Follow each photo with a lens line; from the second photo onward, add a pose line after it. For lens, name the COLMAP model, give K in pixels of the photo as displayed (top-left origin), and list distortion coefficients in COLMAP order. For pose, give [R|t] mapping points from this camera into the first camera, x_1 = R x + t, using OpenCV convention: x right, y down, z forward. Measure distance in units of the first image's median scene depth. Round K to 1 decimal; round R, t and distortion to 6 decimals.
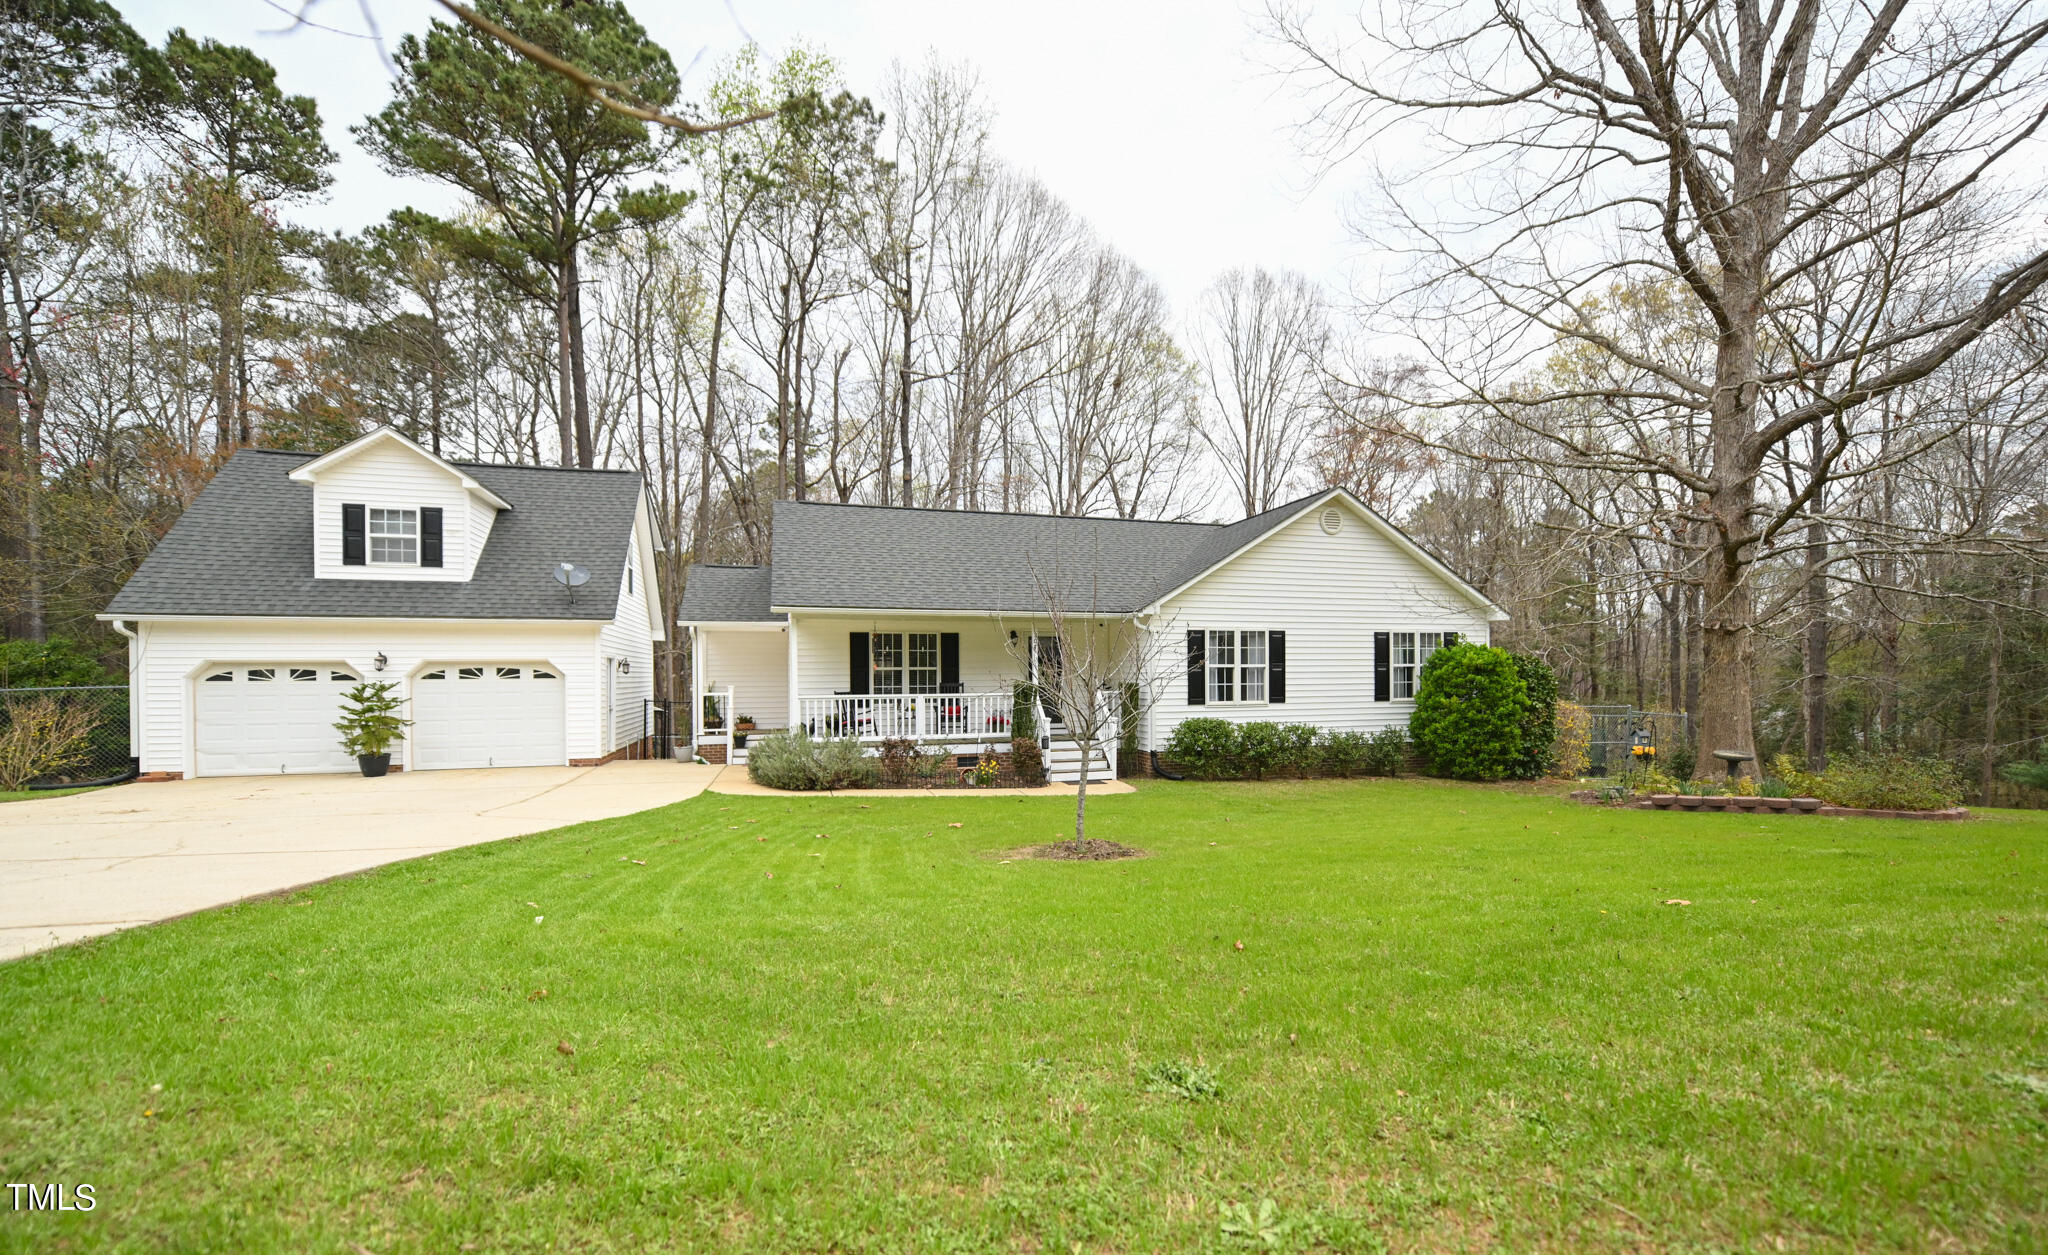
lens RADIAL K [[847.9, 0, 1033.8], [0, 847.9, 678.3], [0, 0, 1]] dist [-0.007566, 0.008993]
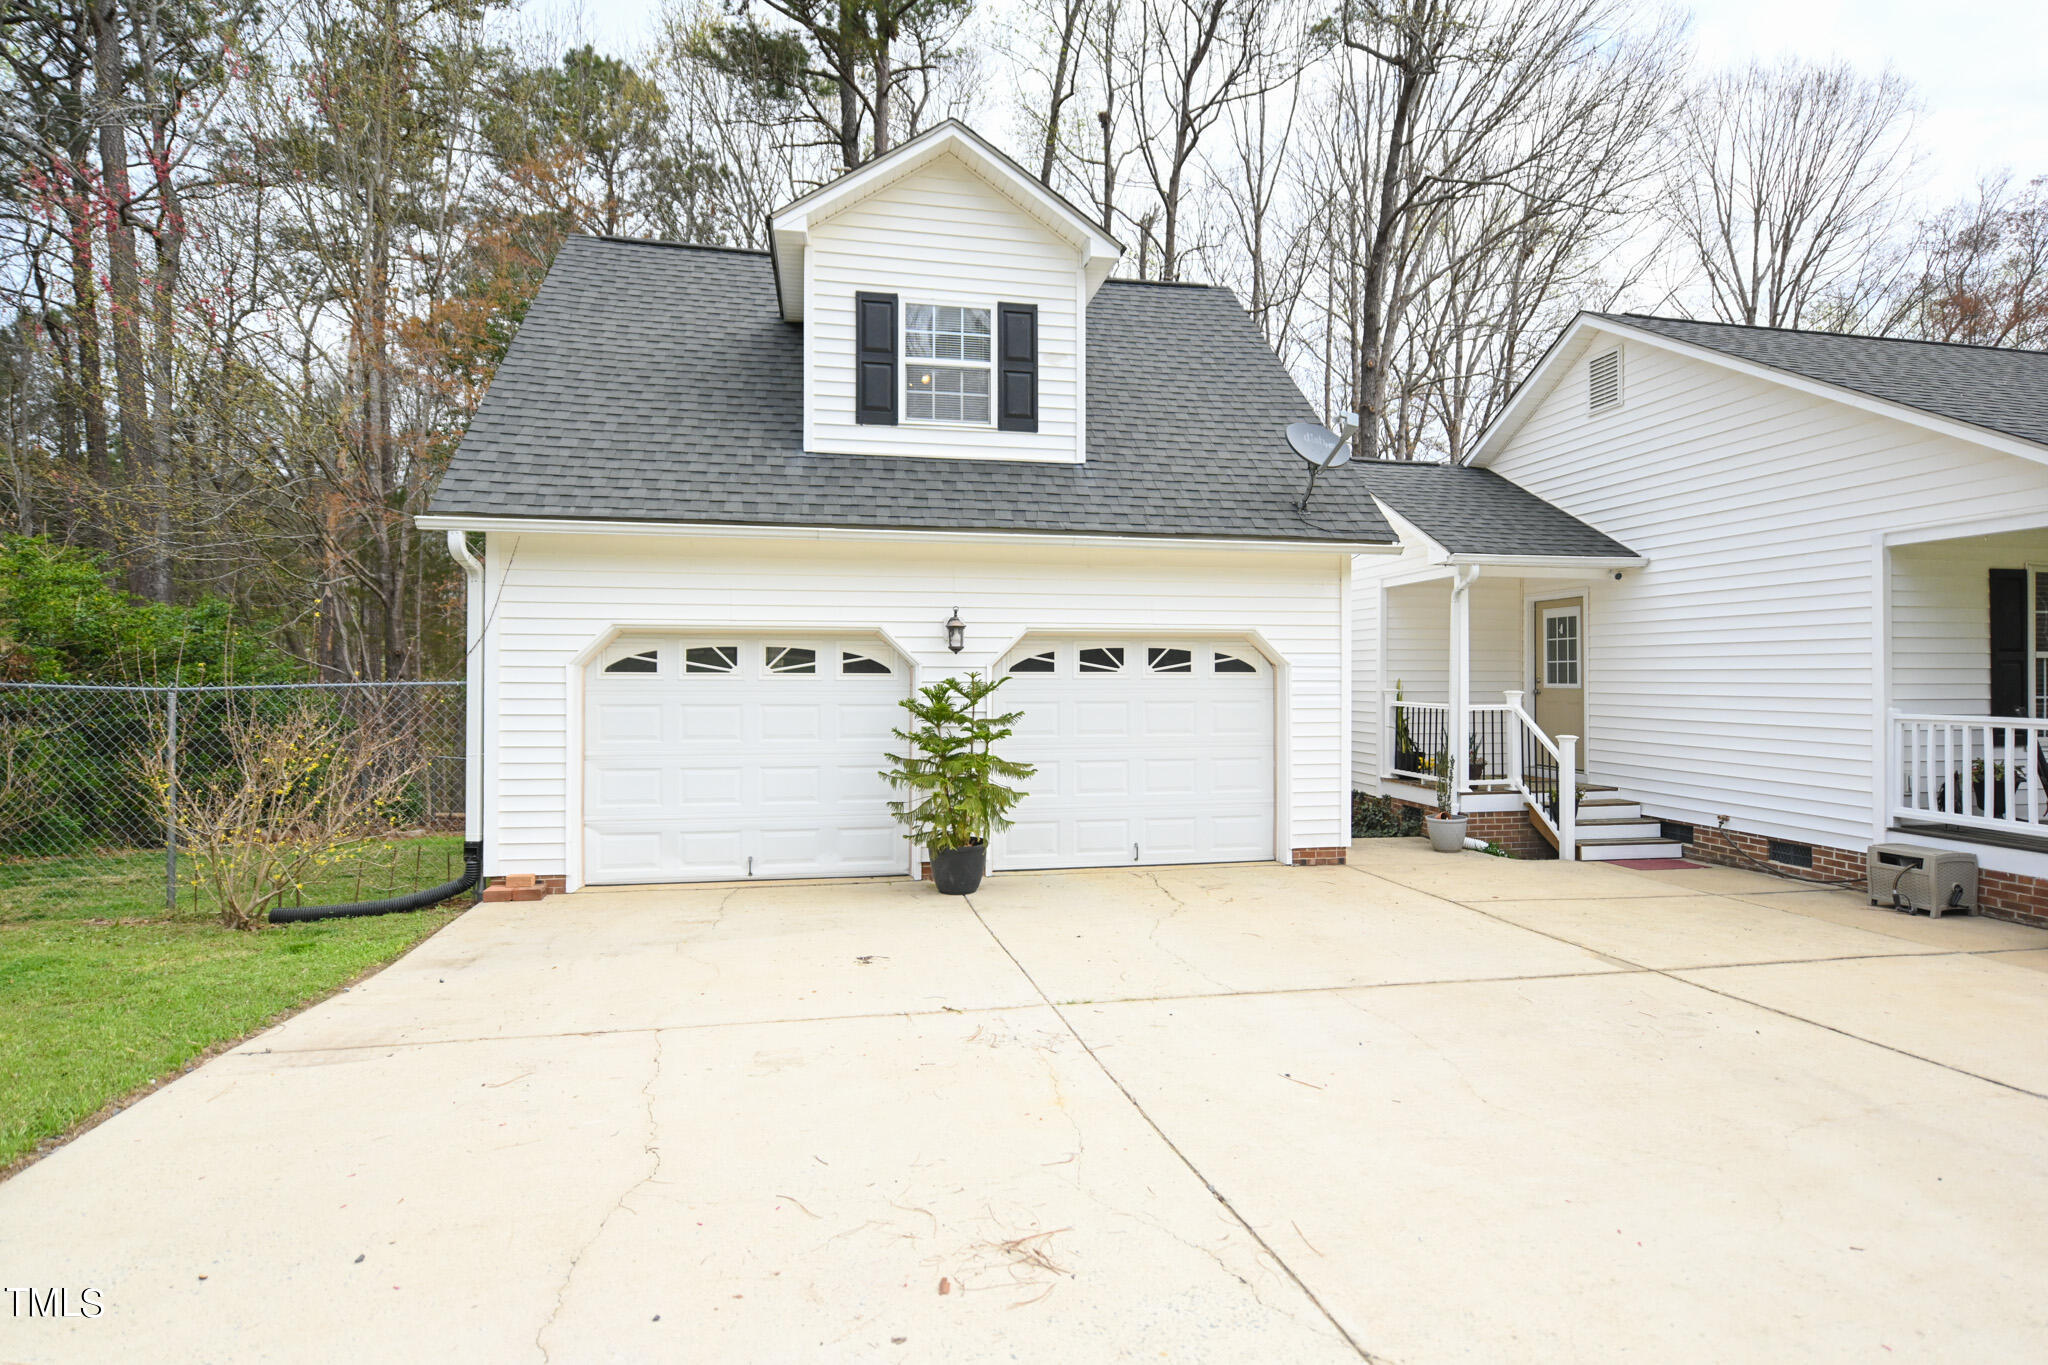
lens RADIAL K [[968.5, 0, 1033.6], [0, 968.5, 659.7], [0, 0, 1]] dist [0.001142, 0.000607]
pose [[0.995729, 0.007072, -0.092048, -0.650121], [-0.008733, 0.999806, -0.017663, 0.003781], [0.091905, 0.018392, 0.995598, 0.470396]]
